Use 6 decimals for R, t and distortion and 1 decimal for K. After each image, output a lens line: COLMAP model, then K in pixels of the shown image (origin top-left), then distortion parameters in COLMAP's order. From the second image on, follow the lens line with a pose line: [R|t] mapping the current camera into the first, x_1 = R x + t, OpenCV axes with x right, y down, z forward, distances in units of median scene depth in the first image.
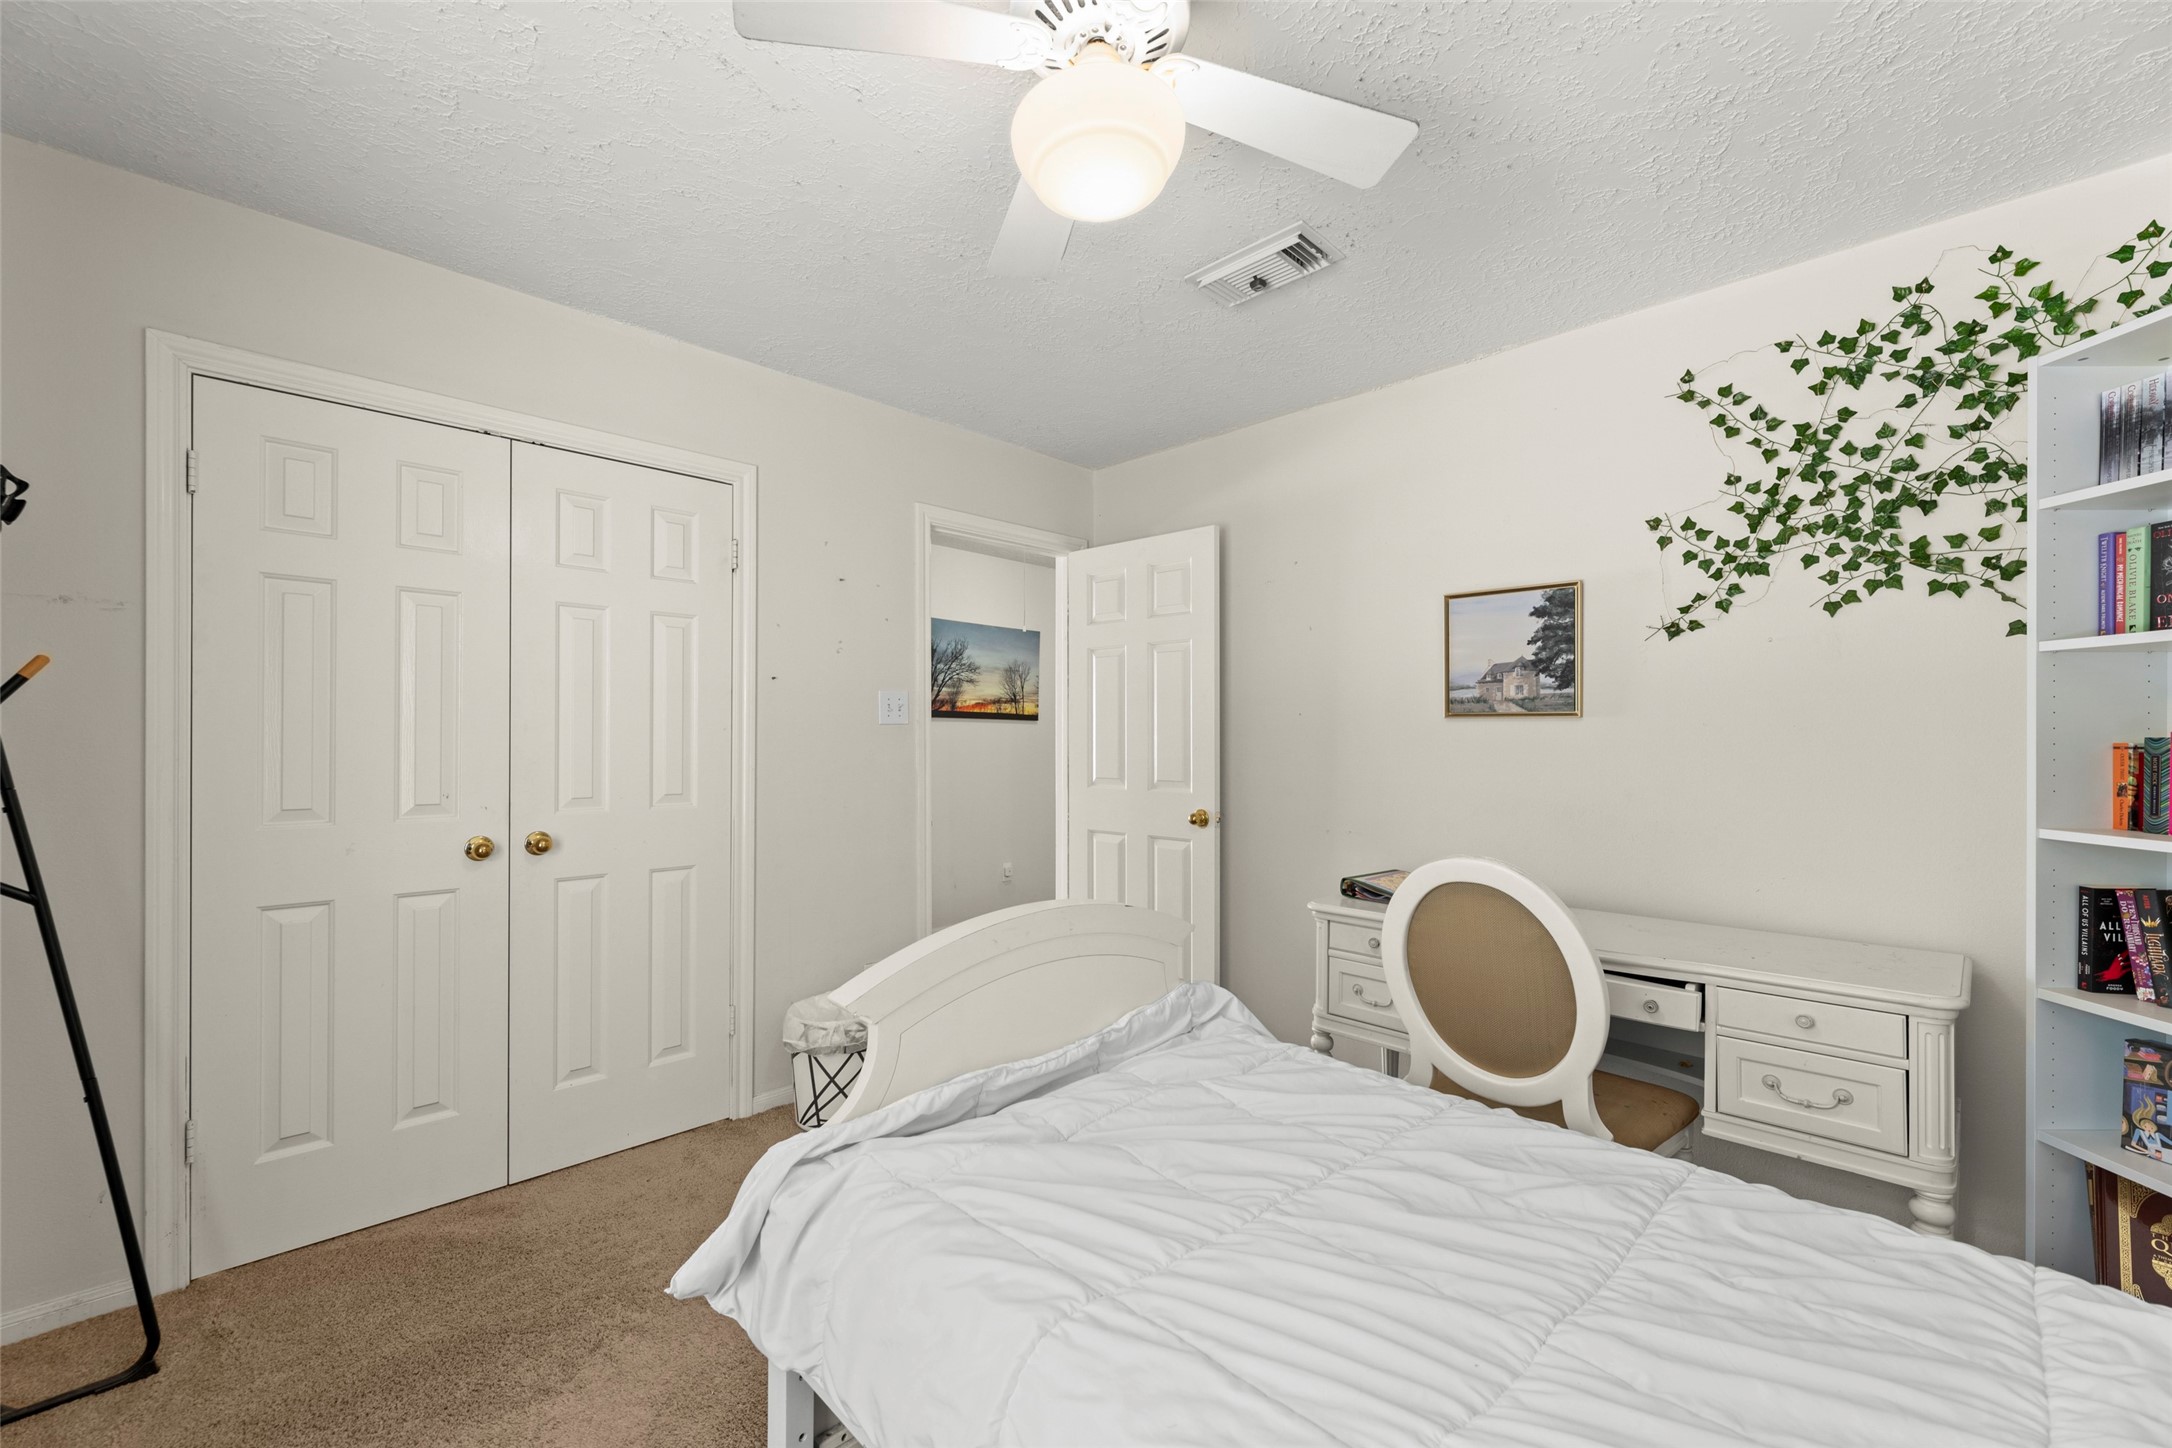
lens RADIAL K [[882.1, 0, 1089.7], [0, 882.1, 717.7], [0, 0, 1]] dist [0.000130, -0.000022]
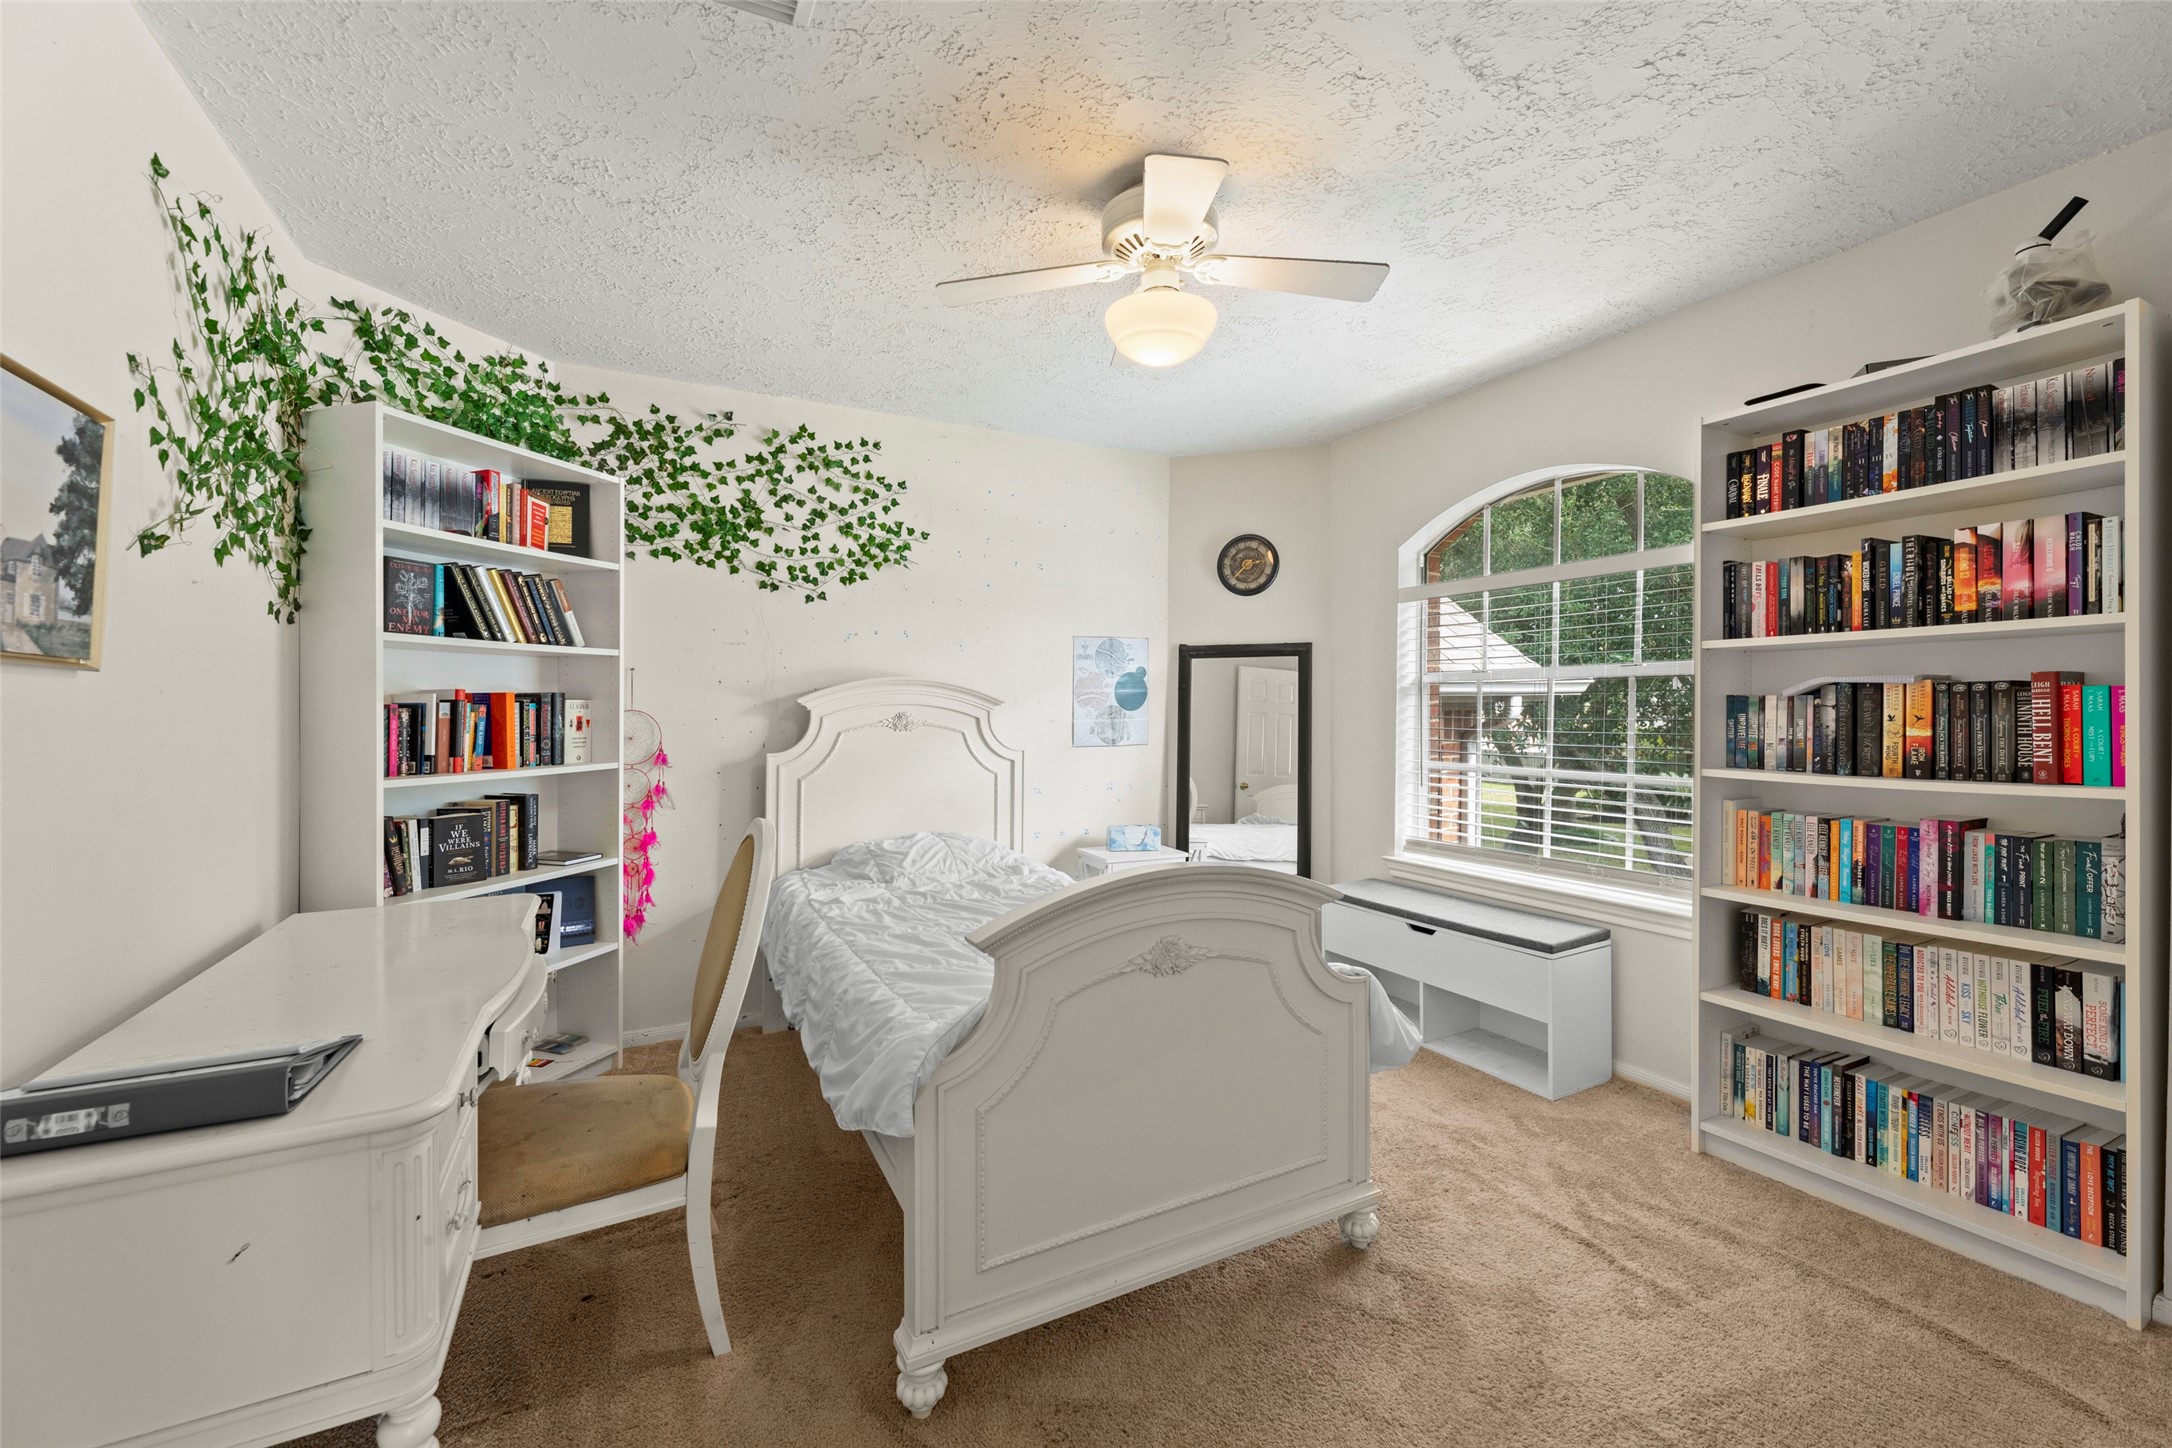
lens RADIAL K [[882.1, 0, 1089.7], [0, 882.1, 717.7], [0, 0, 1]] dist [0.000130, -0.000022]
pose [[-0.012770, -0.004931, 0.999906, 0.011076], [-0.020344, 0.999782, 0.004671, 0.014436], [-0.999711, -0.020283, -0.012867, 0.438783]]
